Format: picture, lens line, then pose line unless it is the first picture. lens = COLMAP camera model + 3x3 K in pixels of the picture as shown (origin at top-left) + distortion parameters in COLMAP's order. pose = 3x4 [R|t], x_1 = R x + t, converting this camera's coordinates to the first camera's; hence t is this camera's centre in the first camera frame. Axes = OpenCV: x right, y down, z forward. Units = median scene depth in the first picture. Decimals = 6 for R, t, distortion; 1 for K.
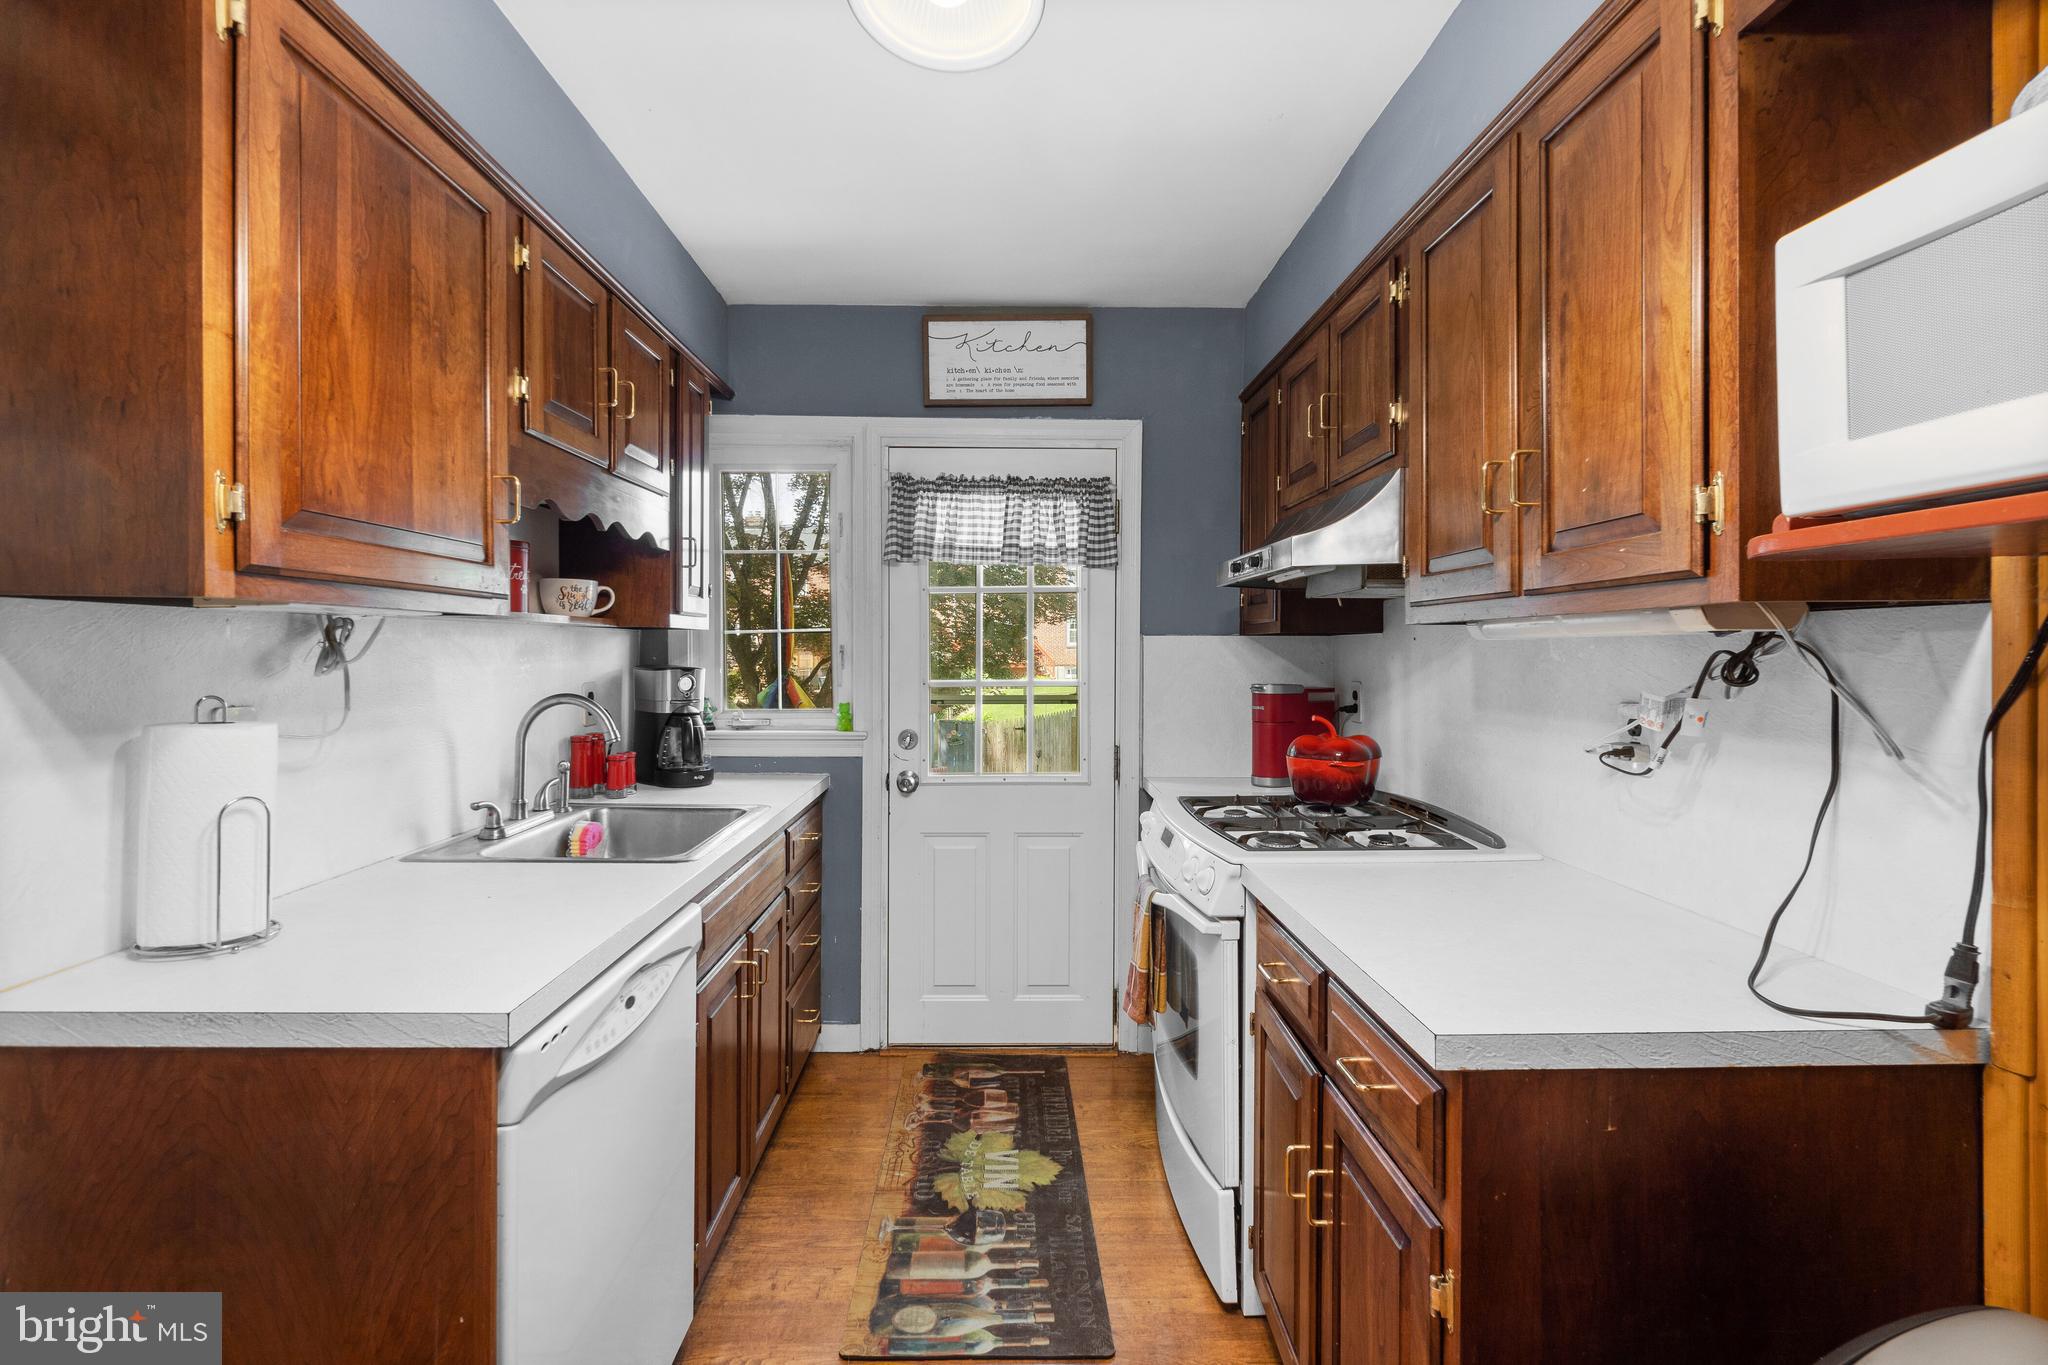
lens RADIAL K [[888.7, 0, 1009.7], [0, 888.7, 646.5], [0, 0, 1]] dist [0.000820, 0.000107]
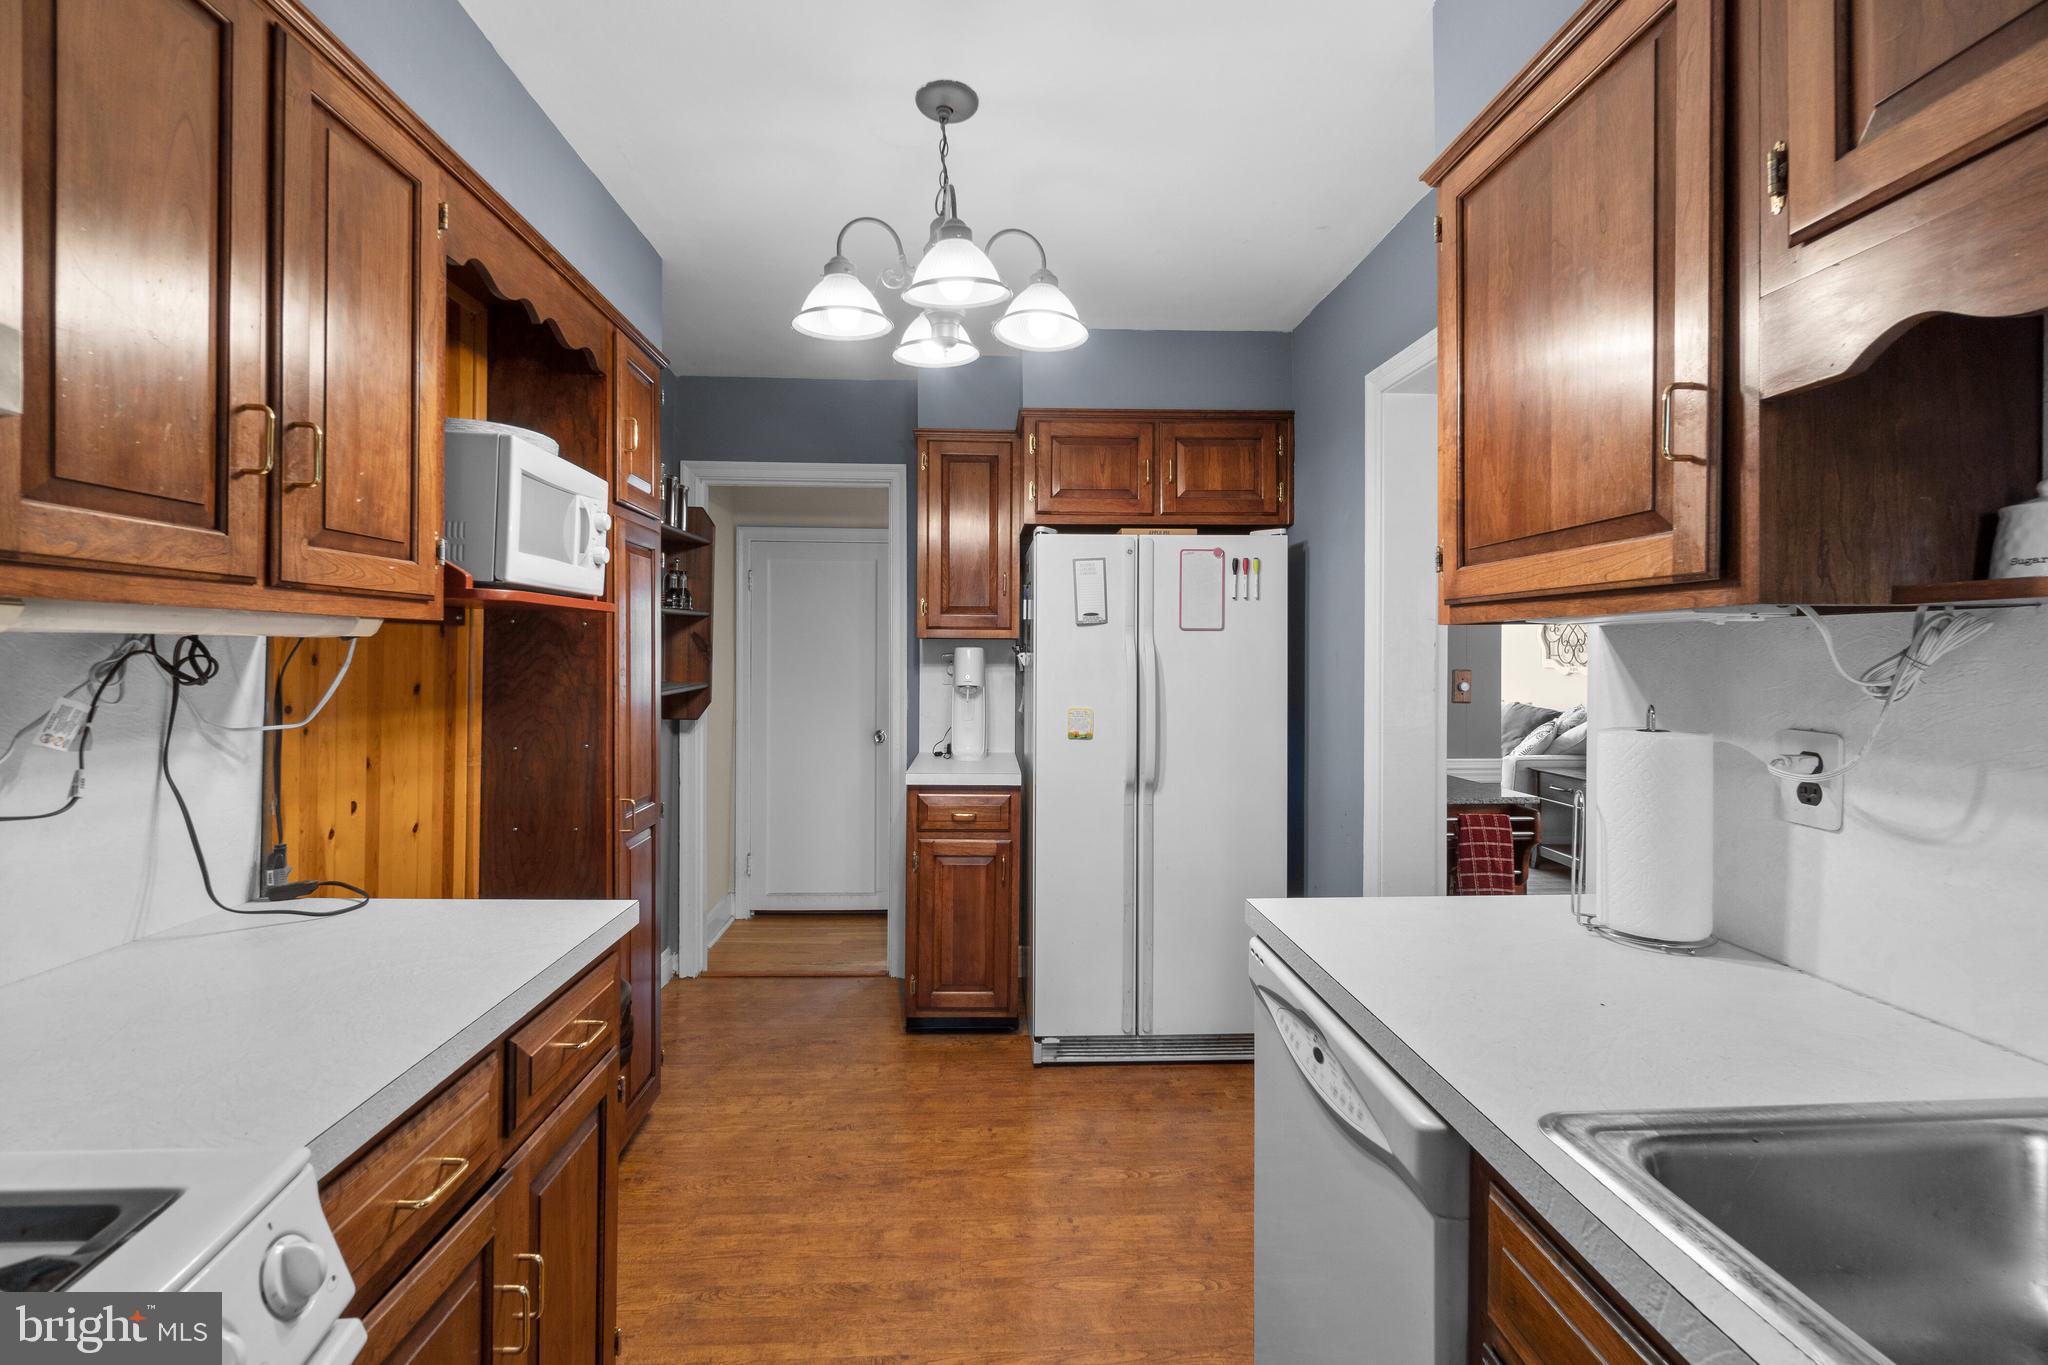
lens RADIAL K [[880.1, 0, 1011.5], [0, 880.1, 659.1], [0, 0, 1]] dist [-0.003866, -0.000050]
pose [[-0.999643, -0.008375, -0.025390, -0.053877], [-0.008441, 0.999961, 0.002463, 0.002188], [0.025368, 0.002677, -0.999675, 1.056797]]
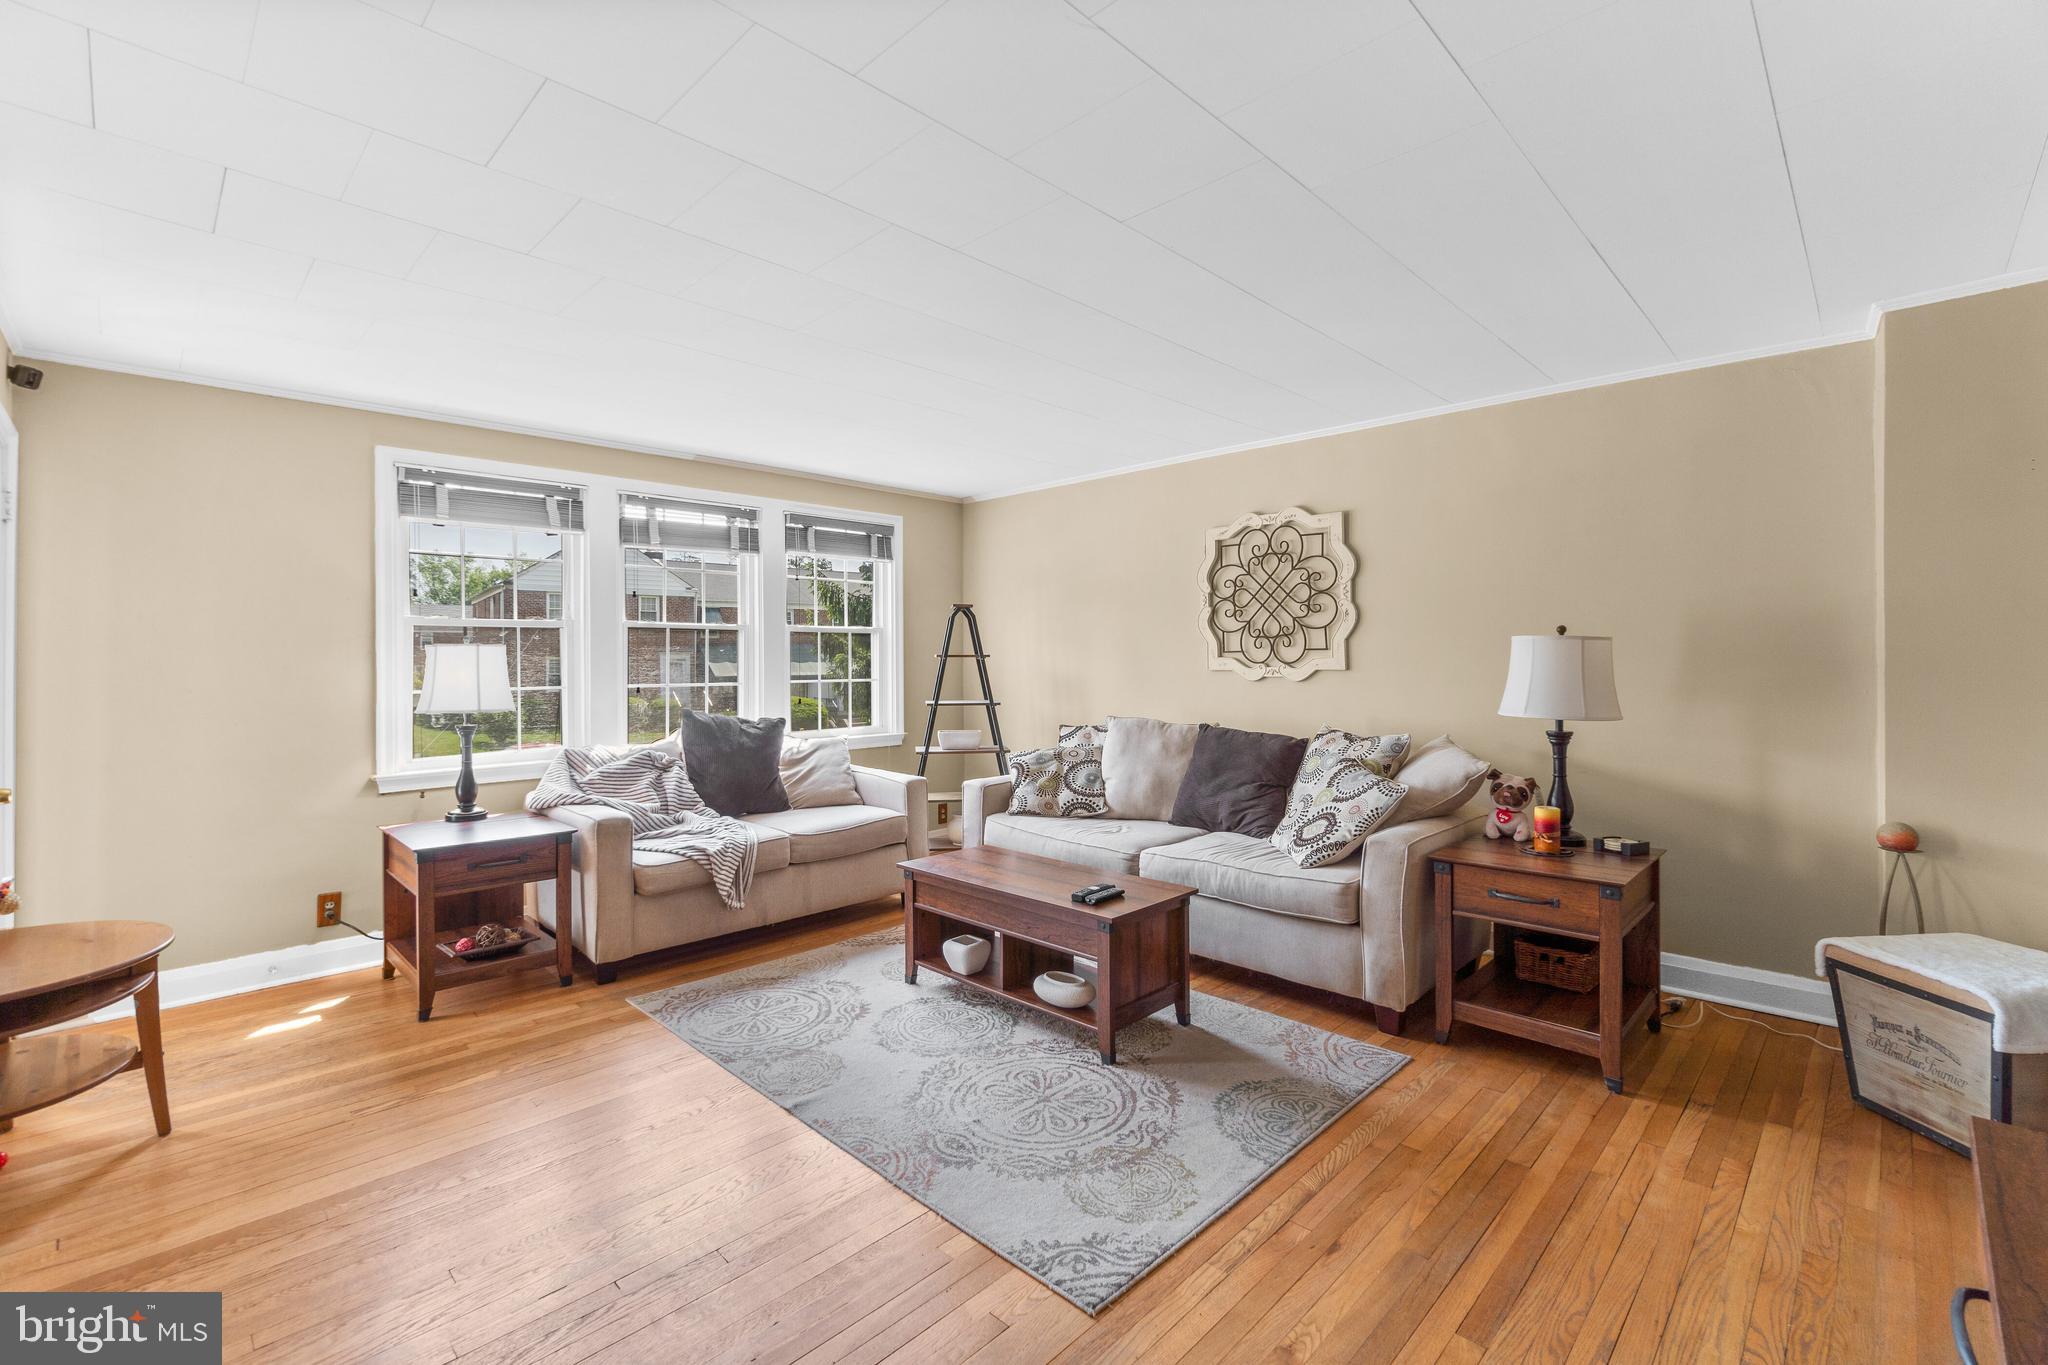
lens RADIAL K [[880.1, 0, 1011.5], [0, 880.1, 659.1], [0, 0, 1]] dist [-0.003866, -0.000050]
pose [[-0.712280, -0.000747, -0.701895, -0.194961], [0.006467, 0.999950, -0.007626, 0.009736], [0.701865, -0.009971, -0.712240, -0.814076]]
